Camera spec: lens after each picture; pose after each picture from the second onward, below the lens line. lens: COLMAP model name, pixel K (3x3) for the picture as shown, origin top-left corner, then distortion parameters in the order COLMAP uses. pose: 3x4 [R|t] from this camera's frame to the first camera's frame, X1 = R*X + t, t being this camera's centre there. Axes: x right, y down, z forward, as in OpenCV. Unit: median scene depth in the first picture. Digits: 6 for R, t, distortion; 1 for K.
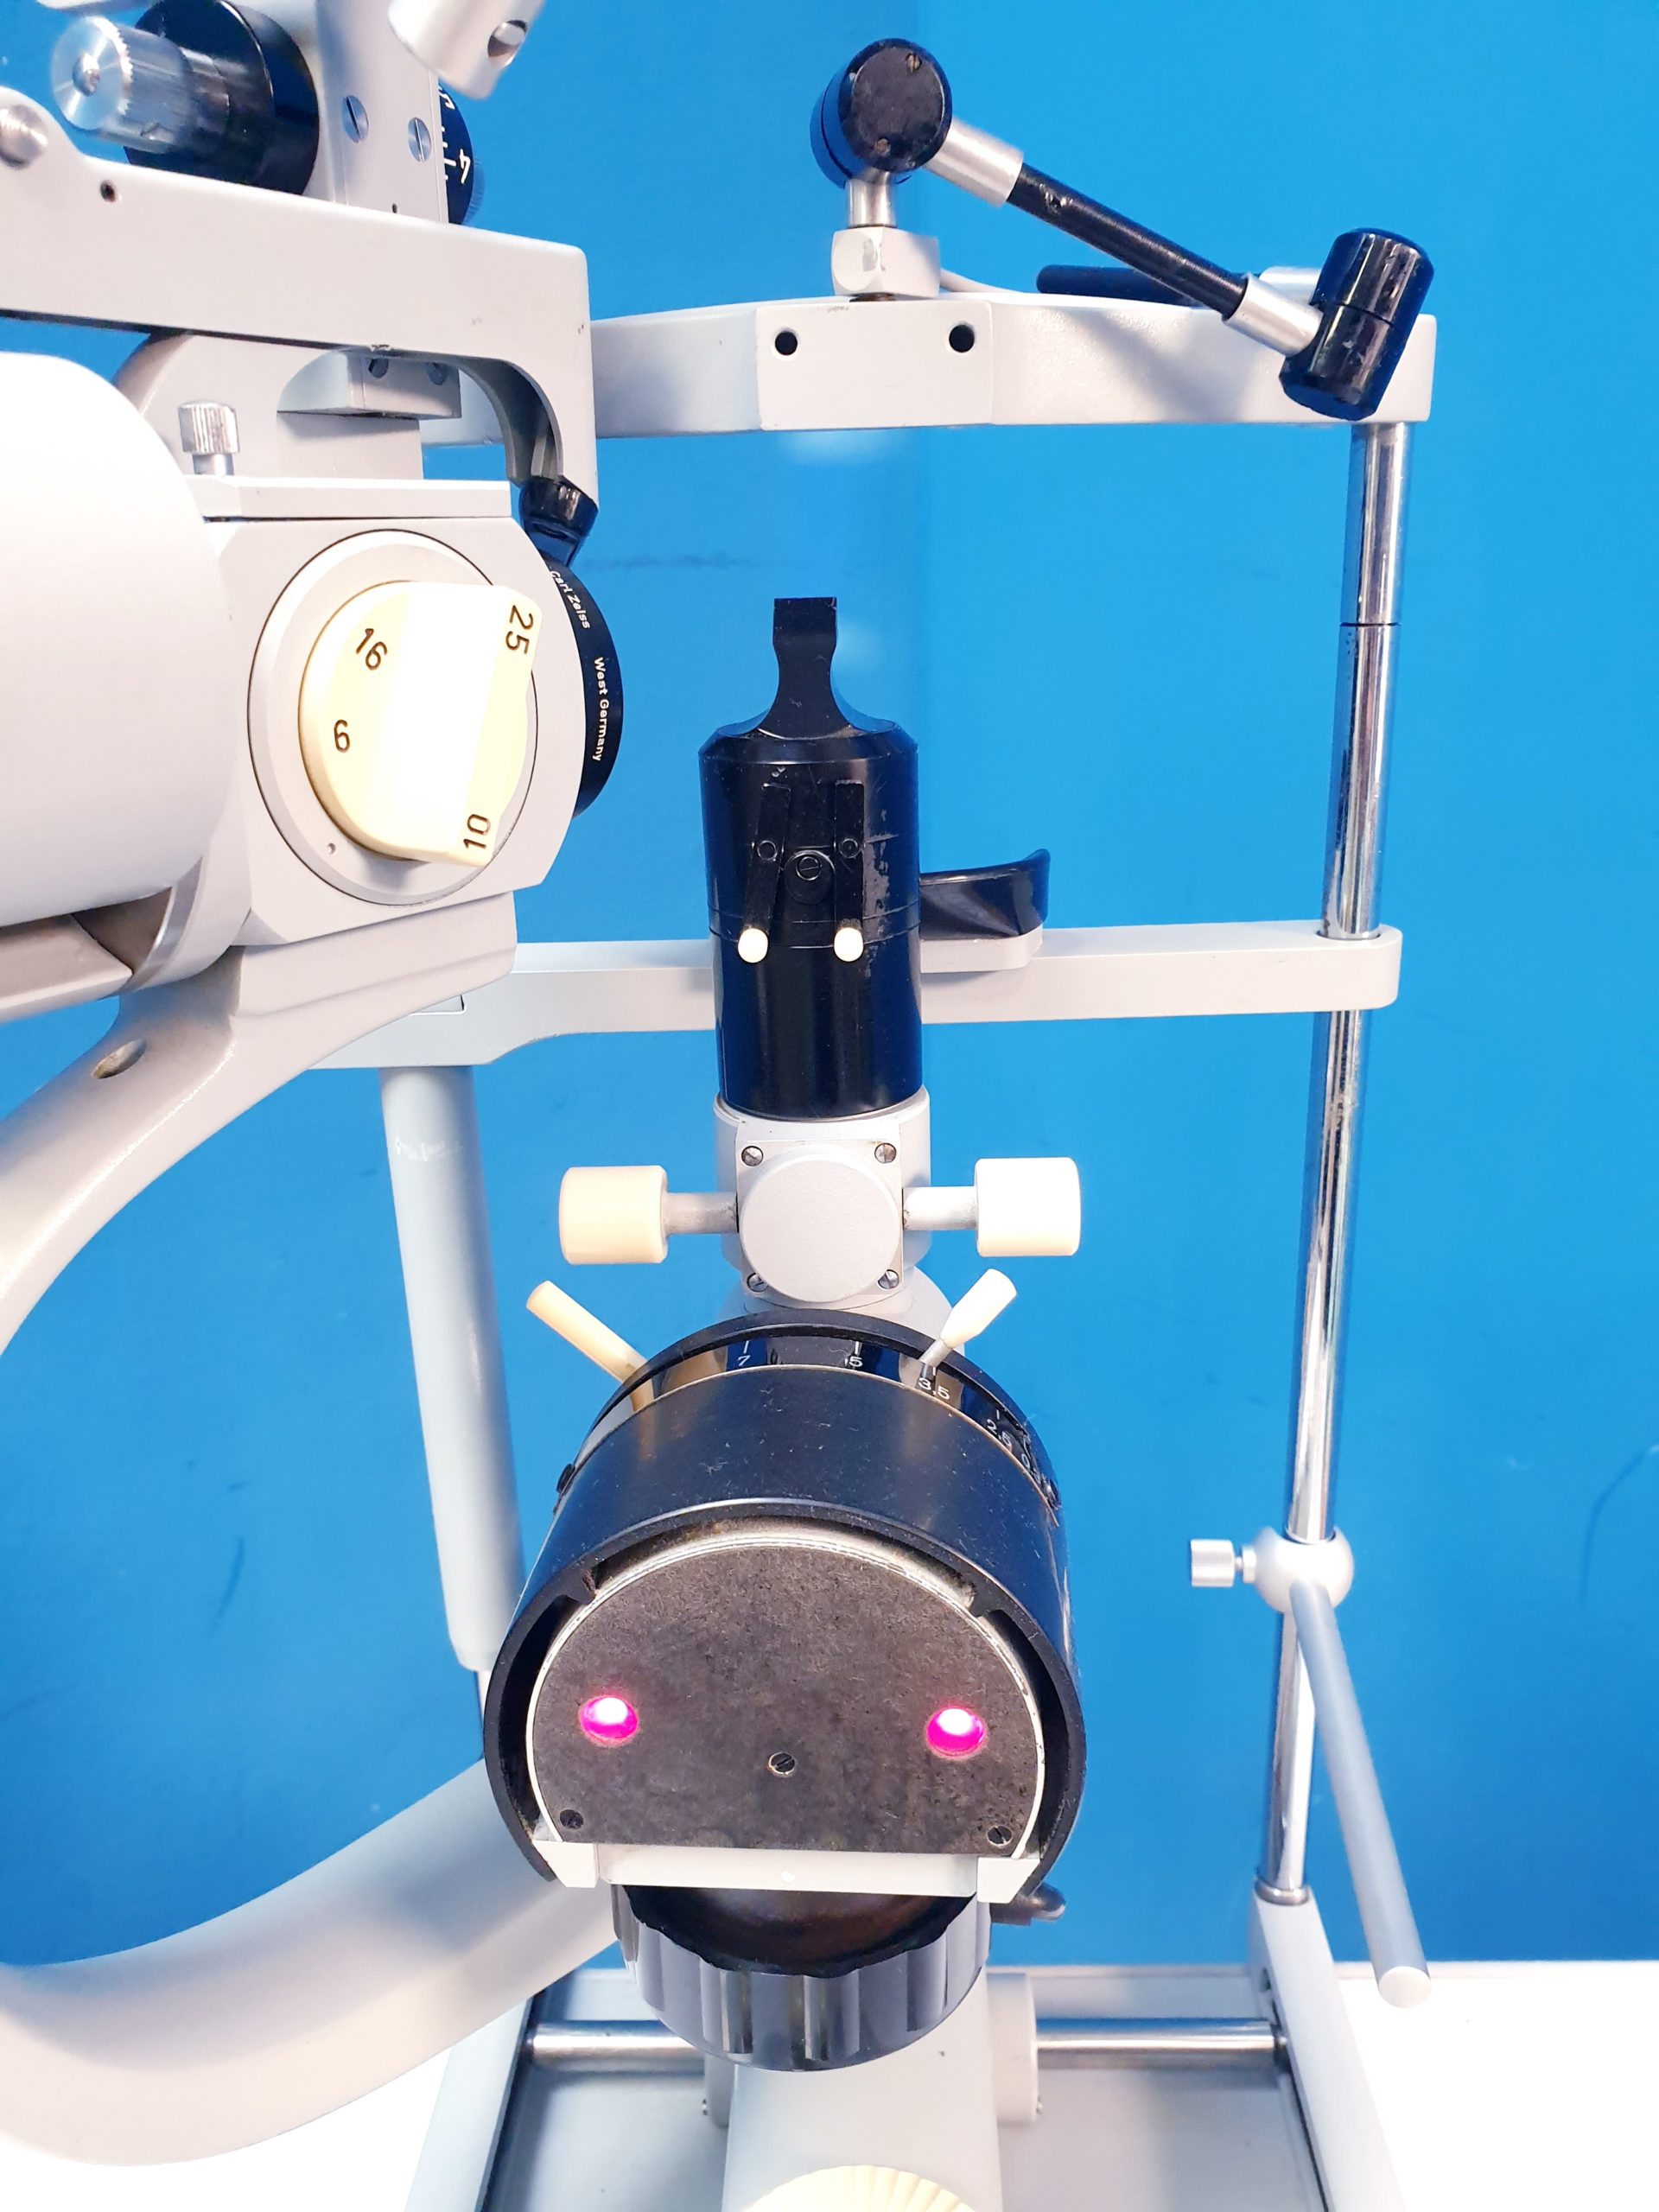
lens RADIAL K [[1785.1, 0, 861.0], [0, 1785.1, 1125.0], [0, 0, 1]] dist [0.014298, -0.019413]
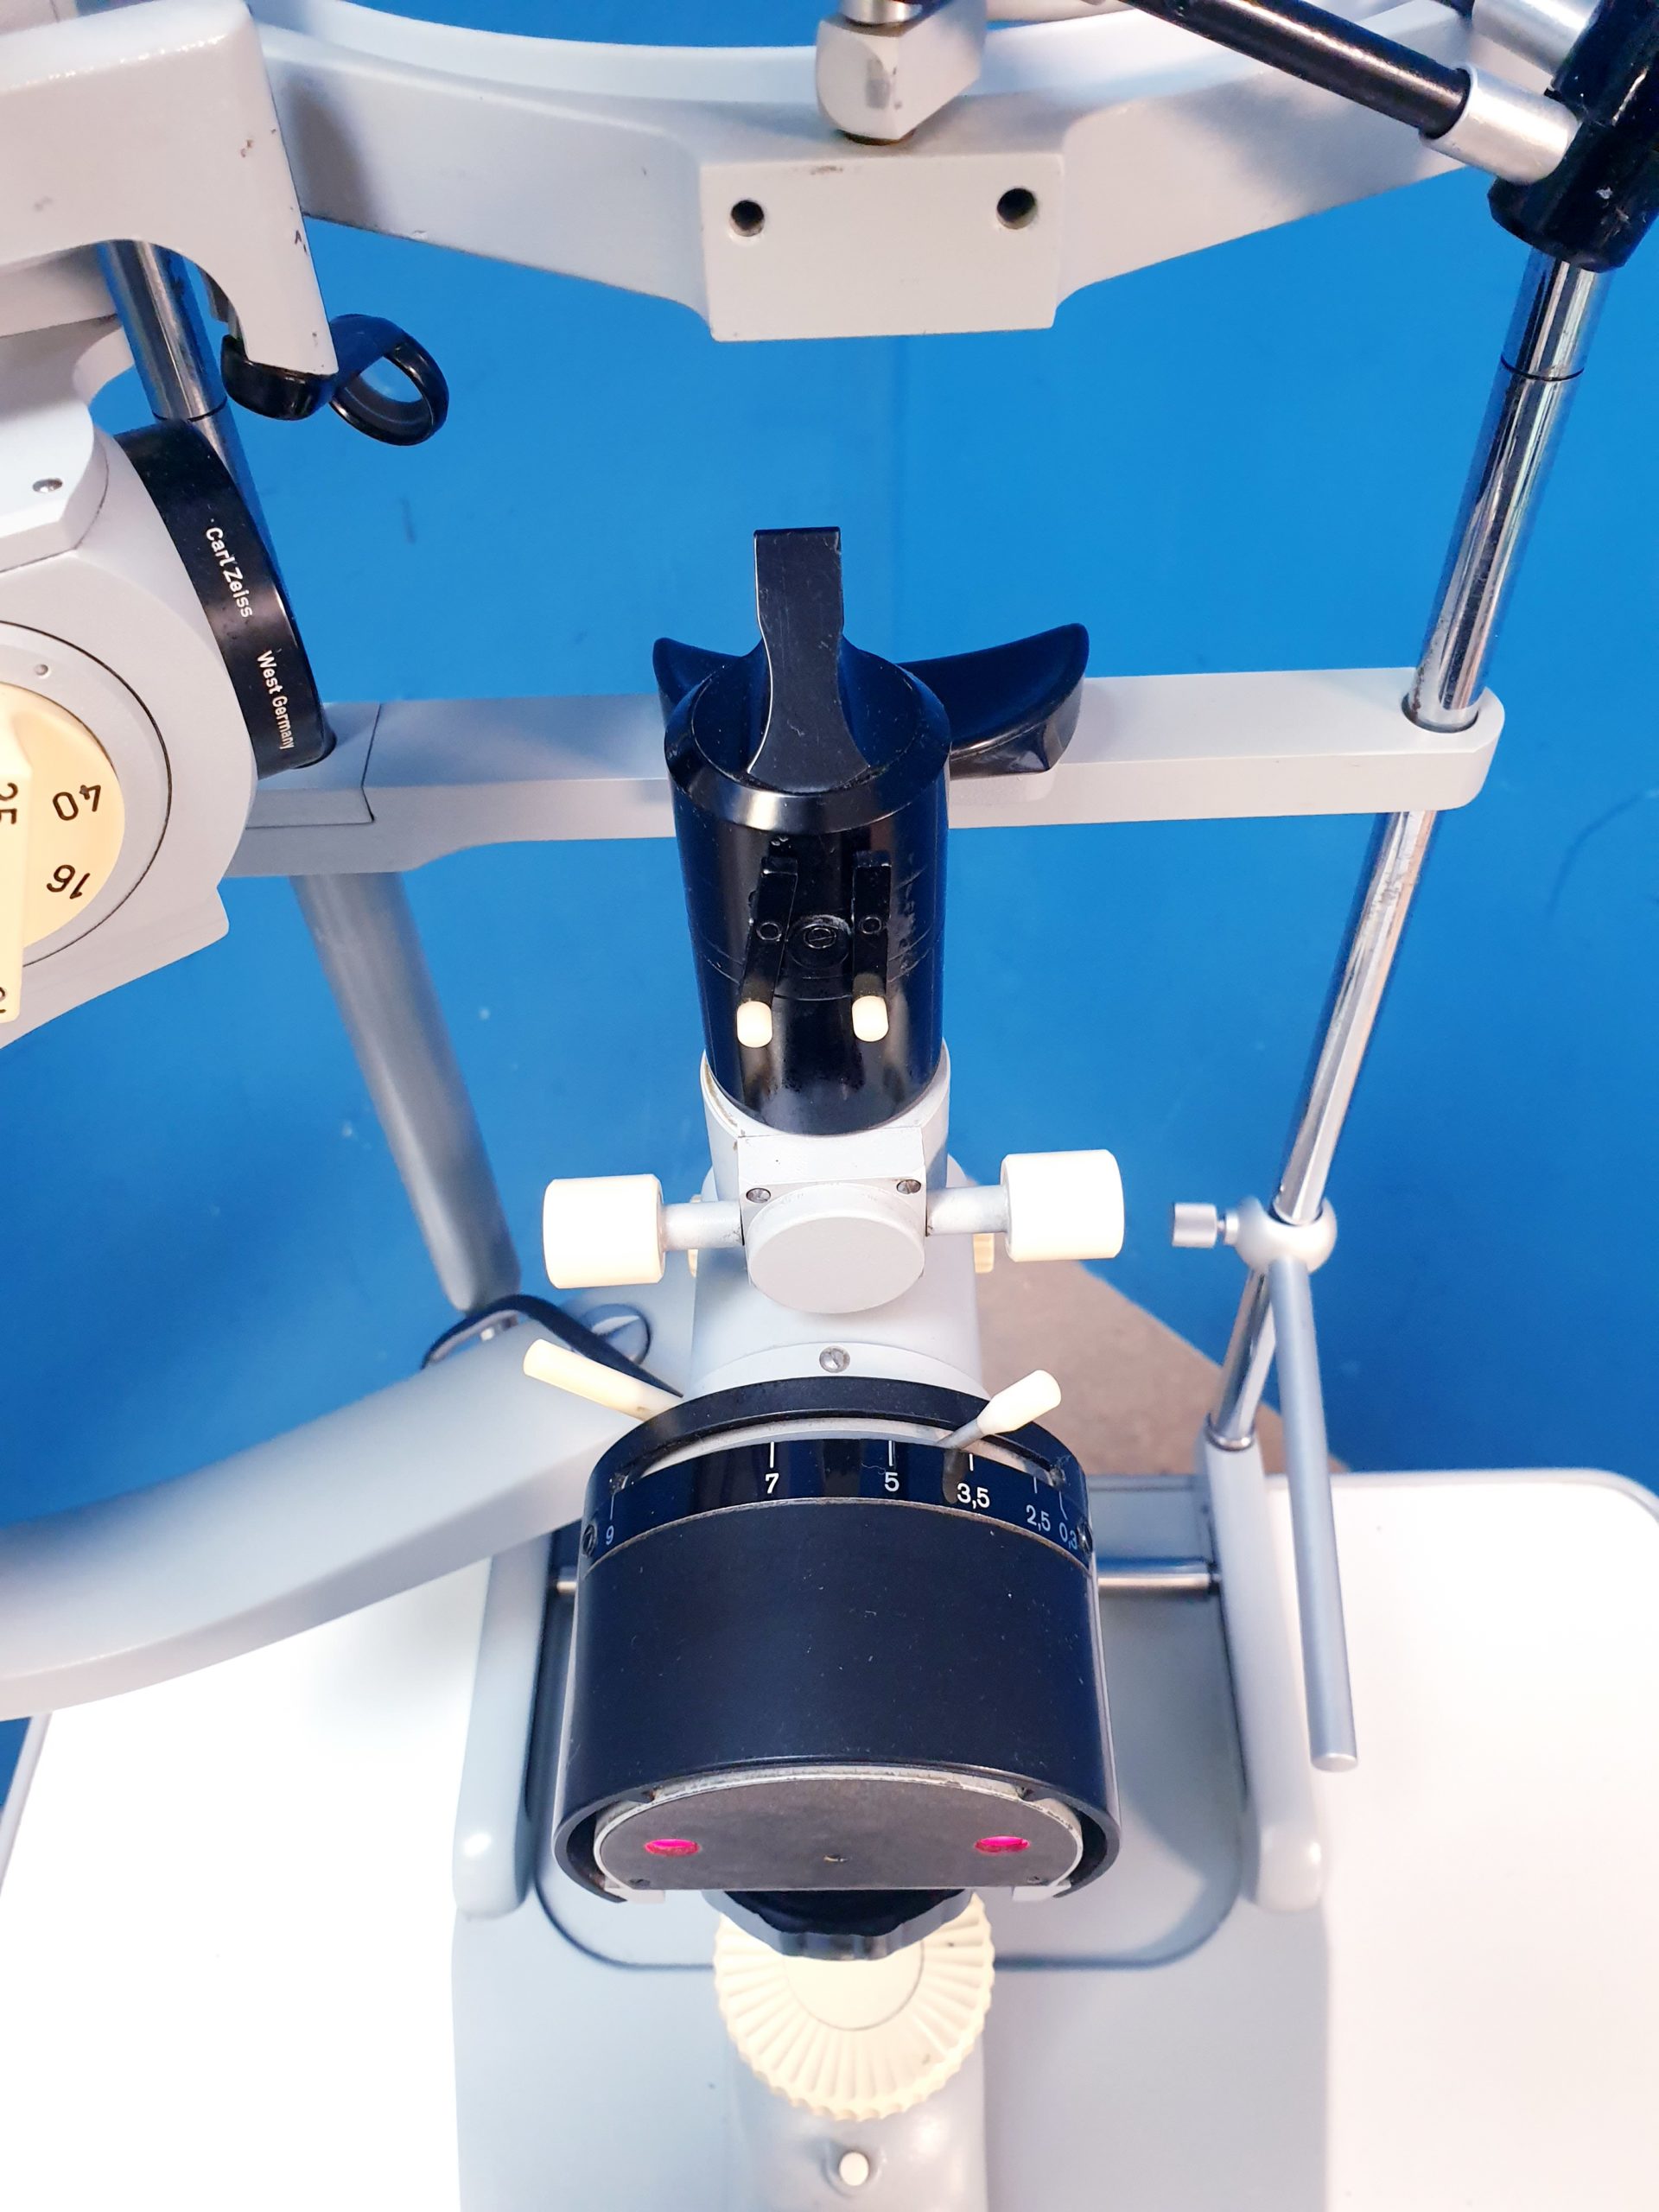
lens RADIAL K [[1785.1, 0, 823.4], [0, 1785.1, 1108.9], [0, 0, 1]] dist [0.014298, -0.019413]
pose [[0.999391, -0.029255, 0.019013, -0.031237], [0.015839, 0.865953, 0.499875, -0.331337], [-0.031089, -0.499270, 0.865889, 0.174032]]
